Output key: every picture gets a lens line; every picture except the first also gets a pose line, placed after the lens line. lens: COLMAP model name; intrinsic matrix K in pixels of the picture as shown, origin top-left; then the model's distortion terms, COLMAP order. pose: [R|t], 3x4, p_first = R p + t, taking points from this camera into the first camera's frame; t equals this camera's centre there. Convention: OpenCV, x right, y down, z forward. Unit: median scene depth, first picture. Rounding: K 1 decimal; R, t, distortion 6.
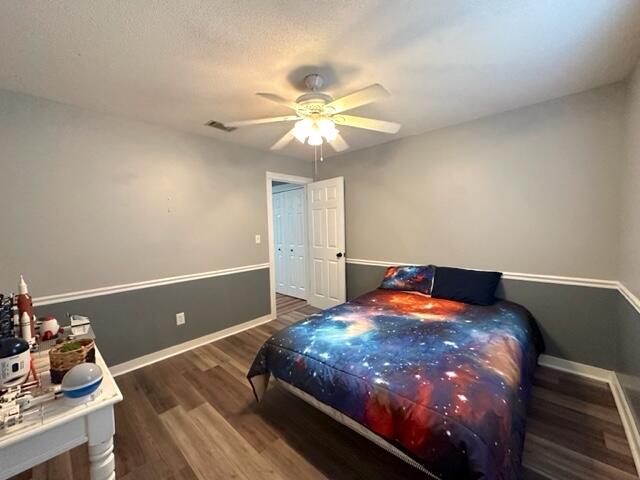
lens RADIAL K [[256.8, 0, 320.0], [0, 256.8, 240.0], [0, 0, 1]] dist [-0.000287, -0.000067]
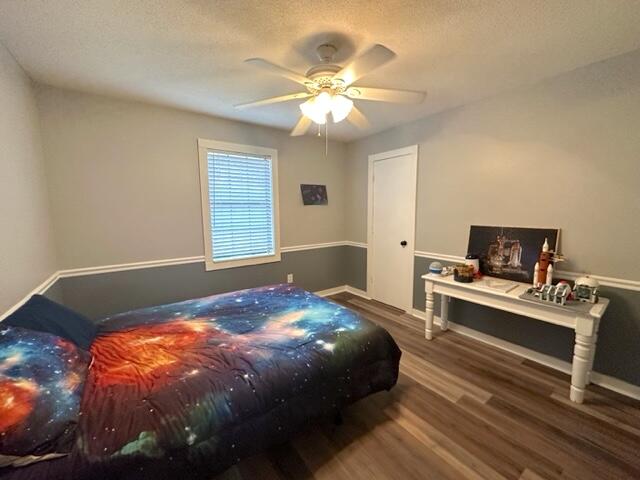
lens RADIAL K [[256.8, 0, 320.0], [0, 256.8, 240.0], [0, 0, 1]] dist [-0.000287, -0.000067]
pose [[-0.980077, 0.011260, 0.198300, -0.163690], [0.045998, 0.984117, 0.171460, -0.109138], [-0.193219, 0.177165, -0.965028, 1.875147]]
